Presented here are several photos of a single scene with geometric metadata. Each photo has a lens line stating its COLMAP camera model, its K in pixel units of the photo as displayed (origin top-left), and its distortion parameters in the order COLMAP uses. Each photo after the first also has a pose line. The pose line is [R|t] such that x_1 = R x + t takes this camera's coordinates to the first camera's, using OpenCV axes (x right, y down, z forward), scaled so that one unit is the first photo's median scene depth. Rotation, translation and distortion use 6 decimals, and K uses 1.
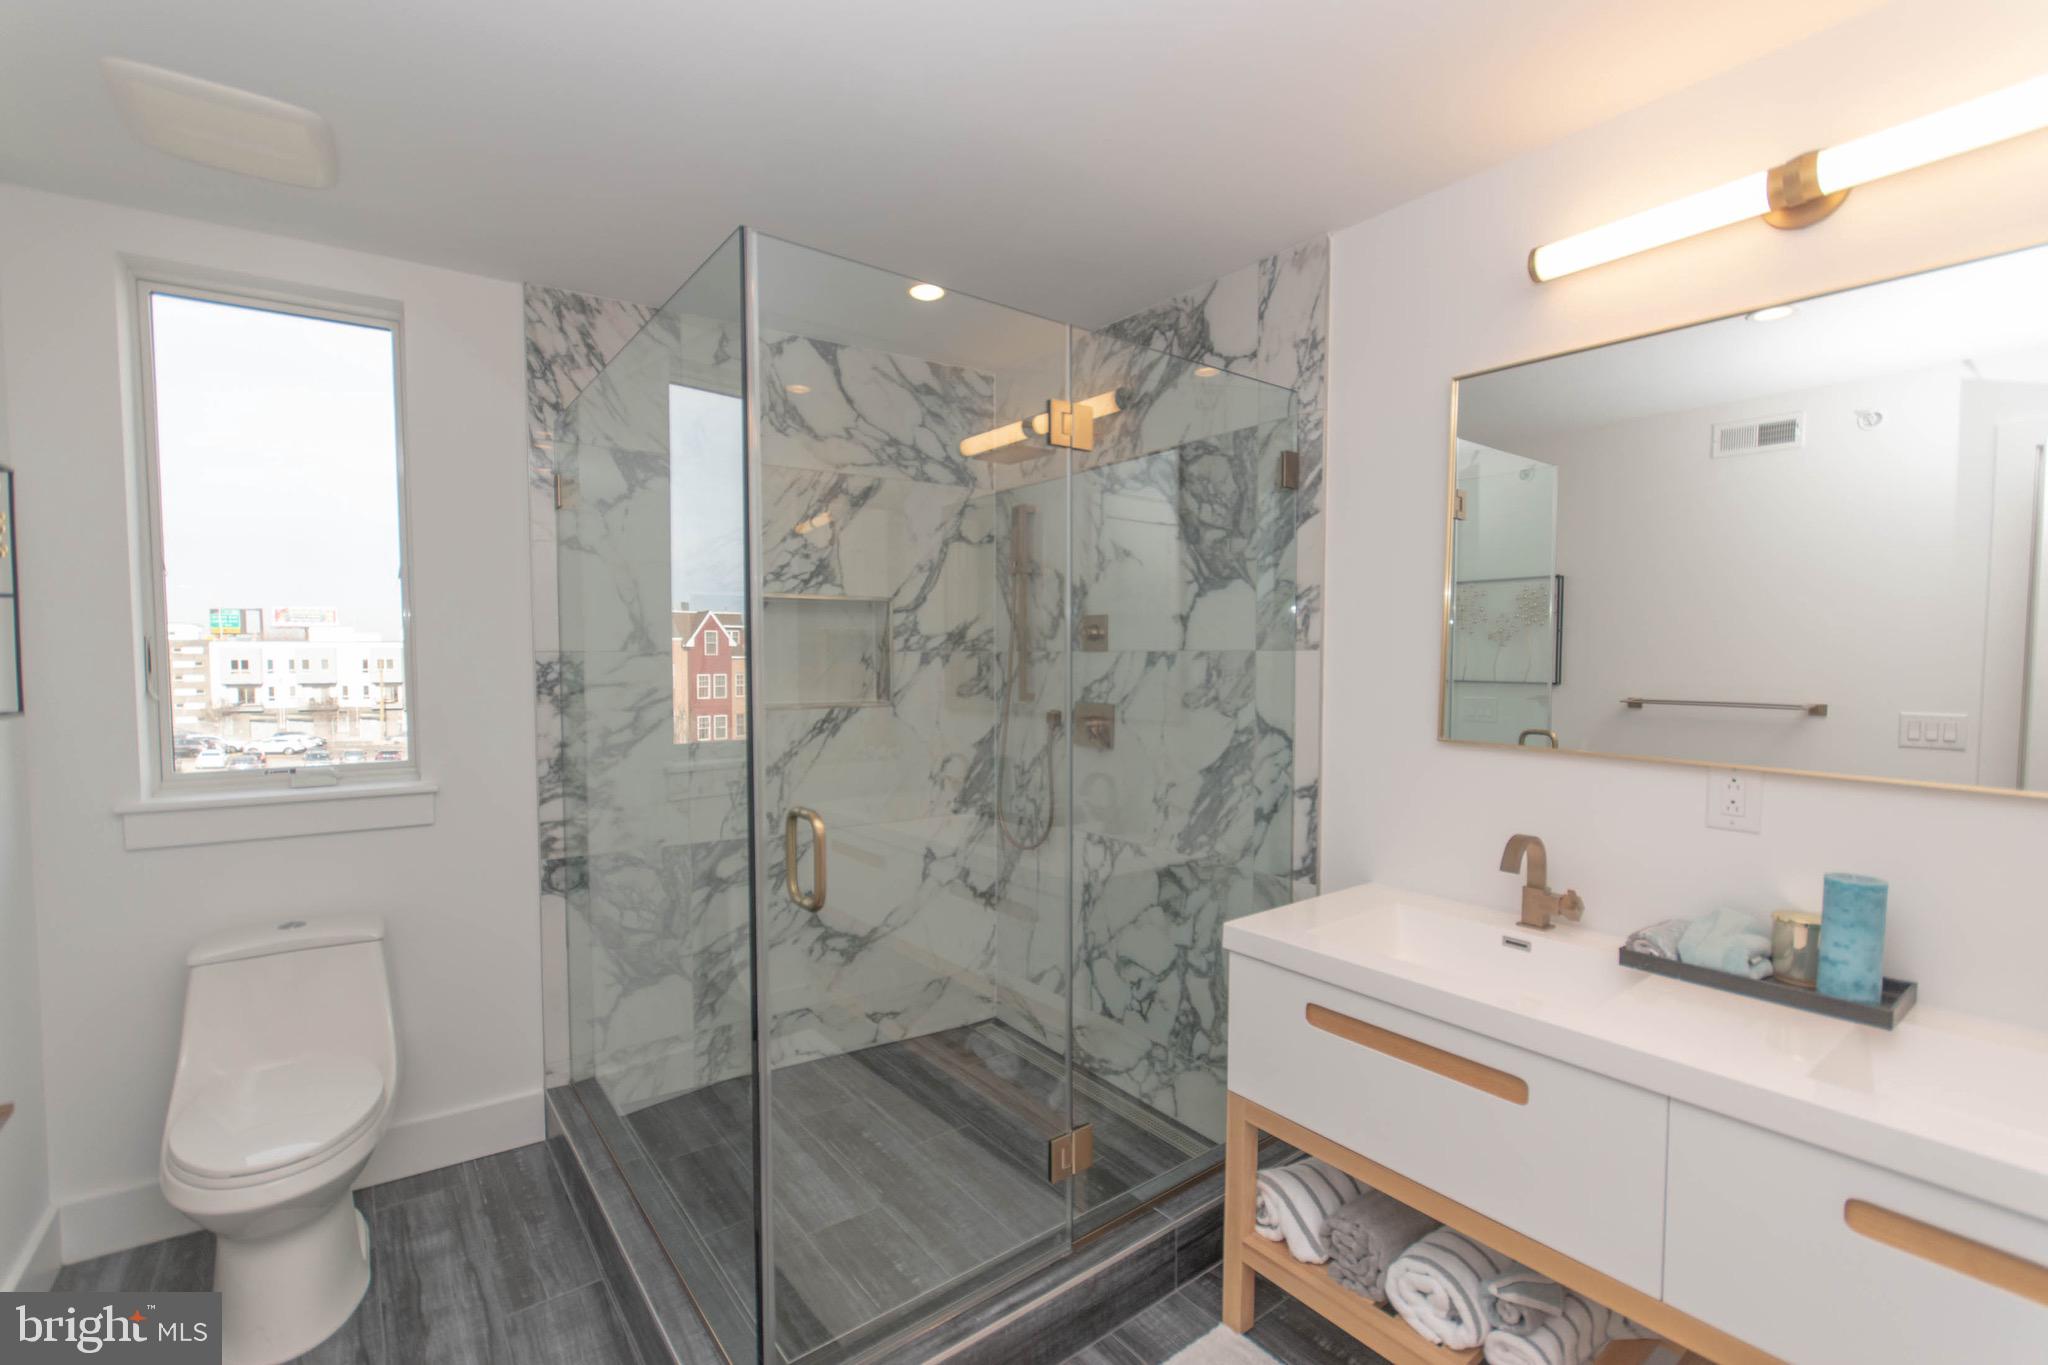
lens RADIAL K [[873.9, 0, 1028.3], [0, 873.9, 696.4], [0, 0, 1]] dist [-0.000883, 0.006529]
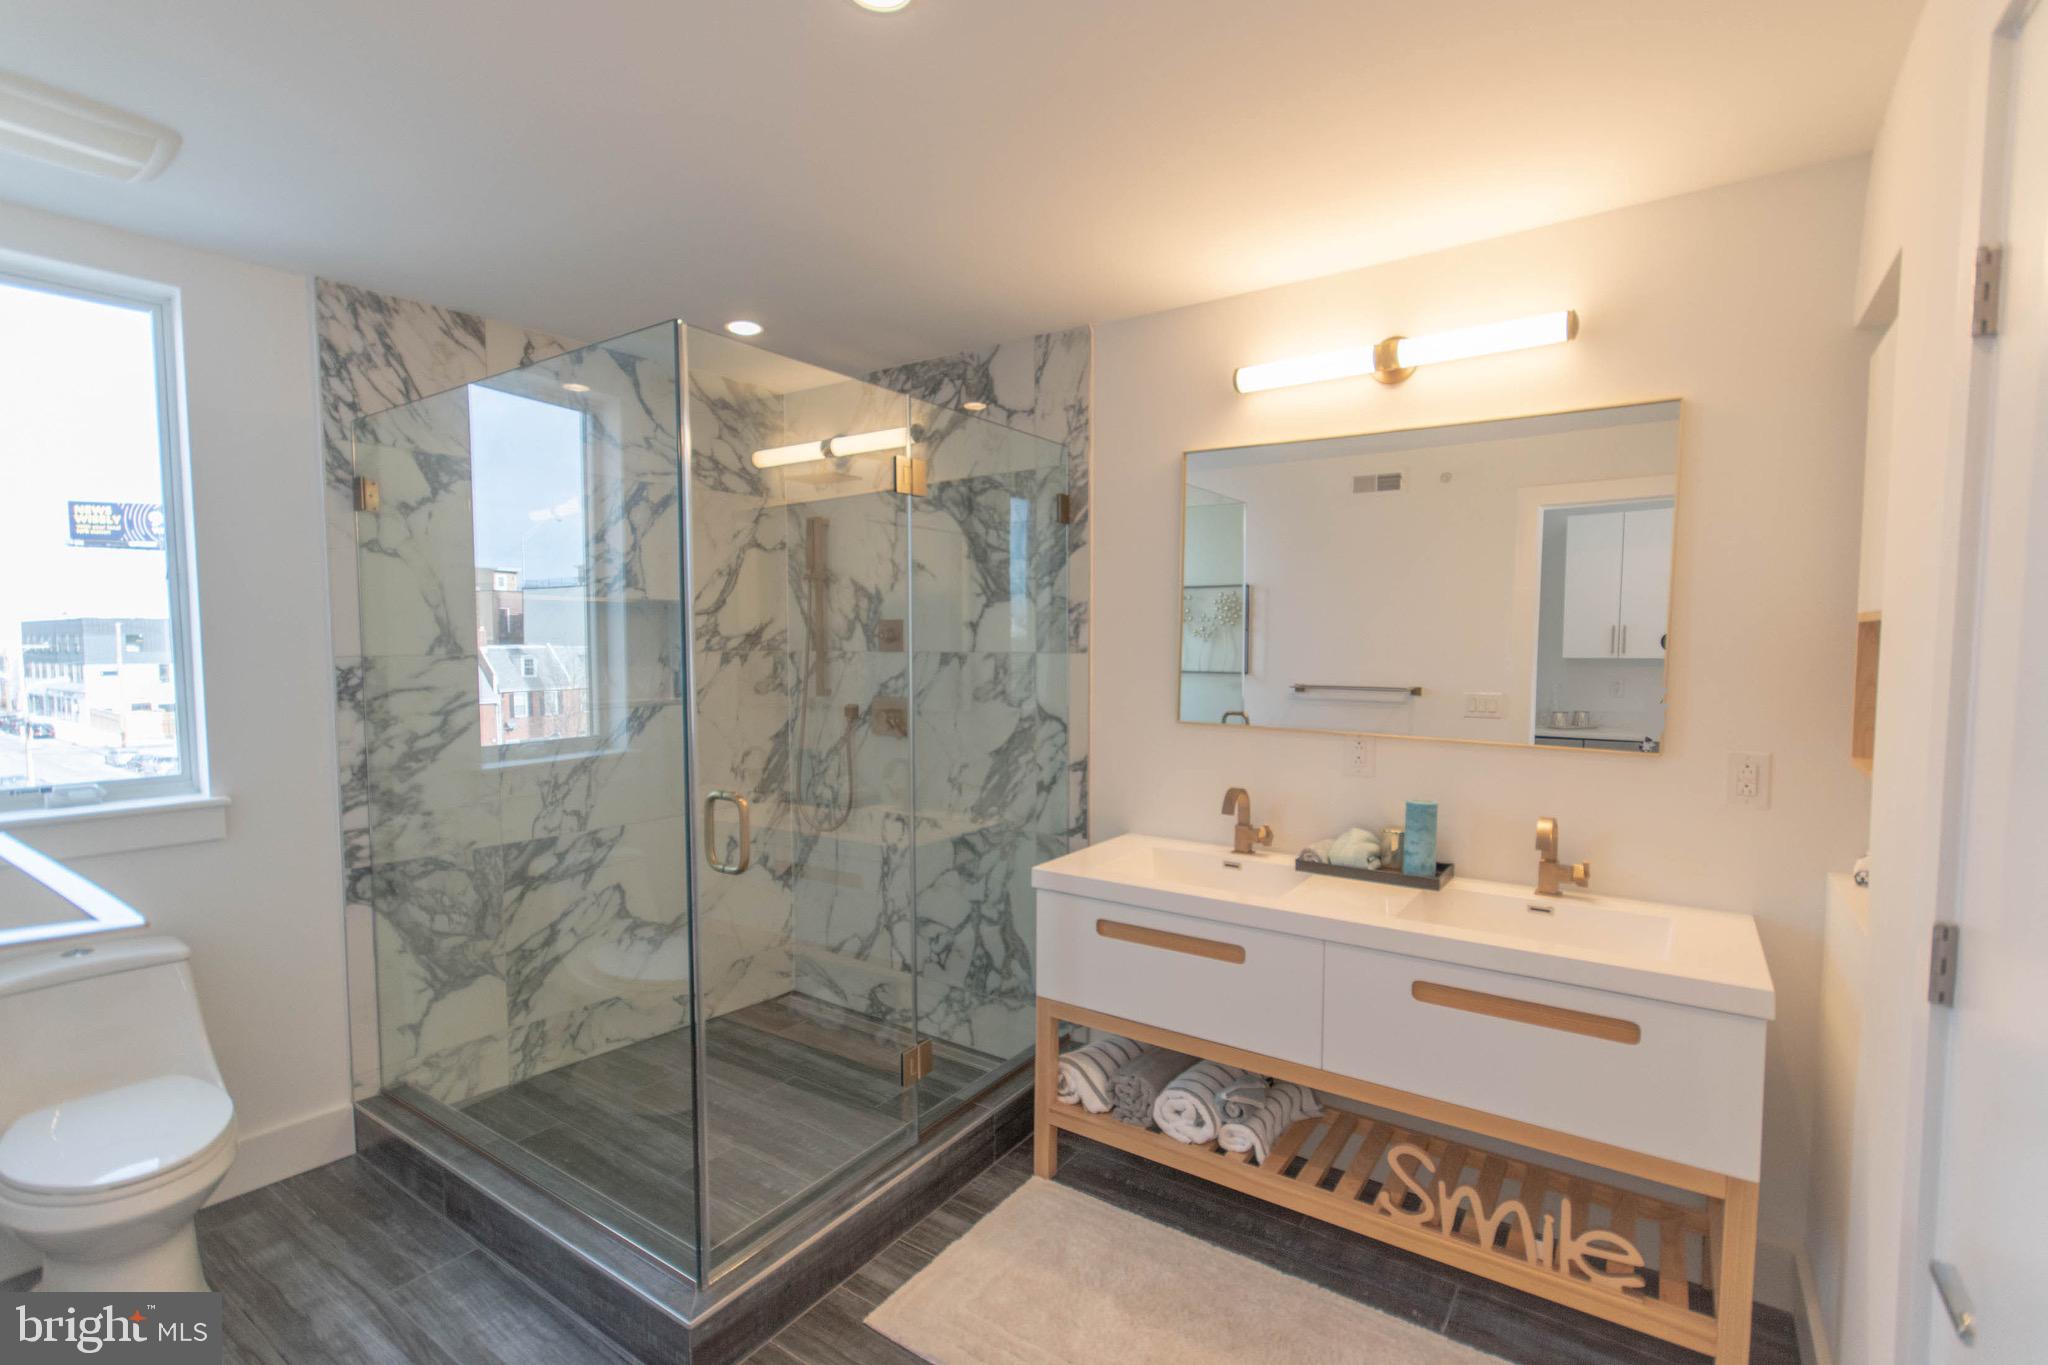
lens RADIAL K [[873.9, 0, 1028.3], [0, 873.9, 696.4], [0, 0, 1]] dist [-0.000883, 0.006529]
pose [[0.953299, -0.018646, 0.301453, -0.116669], [0.014886, 0.999780, 0.014764, -0.009523], [-0.301662, -0.009587, 0.953367, -0.160565]]
